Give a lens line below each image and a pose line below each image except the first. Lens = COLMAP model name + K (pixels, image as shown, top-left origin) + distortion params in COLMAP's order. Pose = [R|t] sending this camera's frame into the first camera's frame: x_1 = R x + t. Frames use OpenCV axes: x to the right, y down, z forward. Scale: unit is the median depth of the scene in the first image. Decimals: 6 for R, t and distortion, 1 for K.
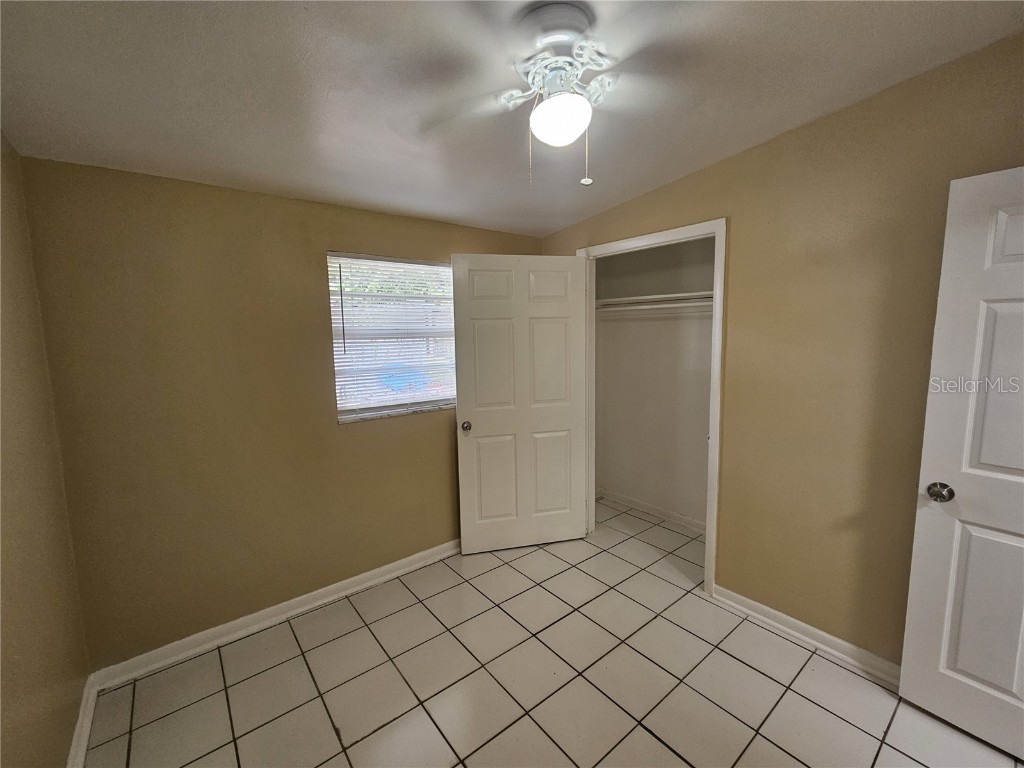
lens RADIAL K [[430.2, 0, 509.3], [0, 430.2, 378.2], [0, 0, 1]] dist [0.004886, -0.001650]
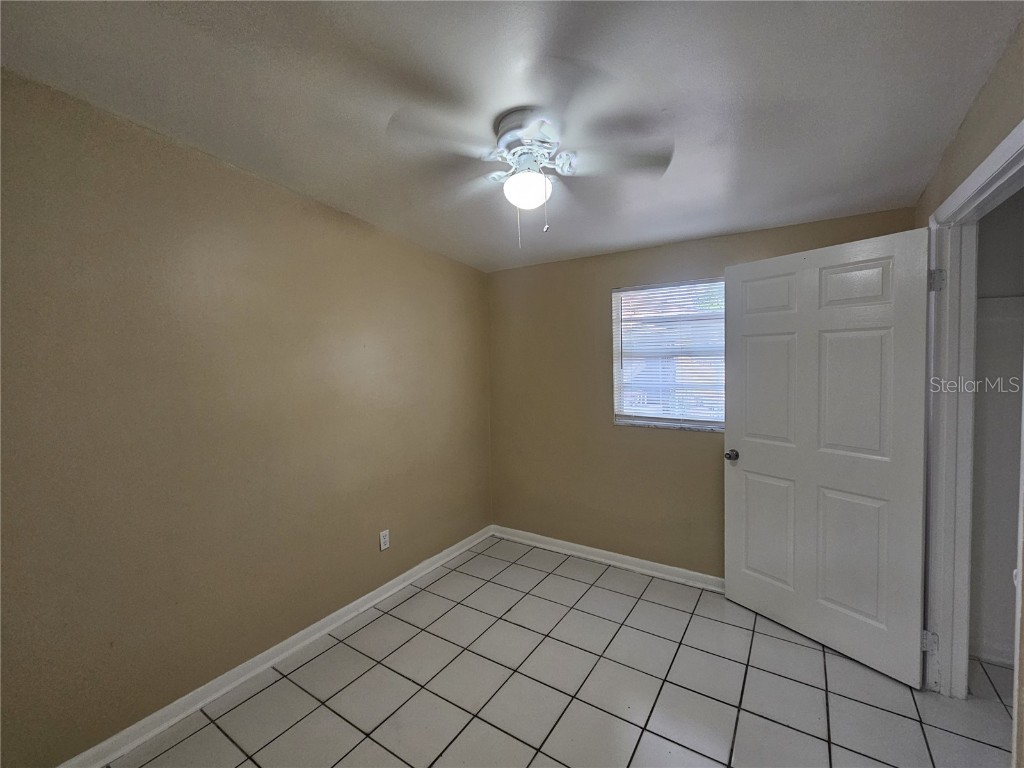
lens RADIAL K [[430.2, 0, 513.6], [0, 430.2, 375.9], [0, 0, 1]] dist [0.004886, -0.001650]
pose [[0.314232, 0.052264, -0.947907, 0.695638], [-0.080271, 0.996371, 0.028327, -0.048008], [0.945947, 0.067188, 0.317287, 0.317007]]
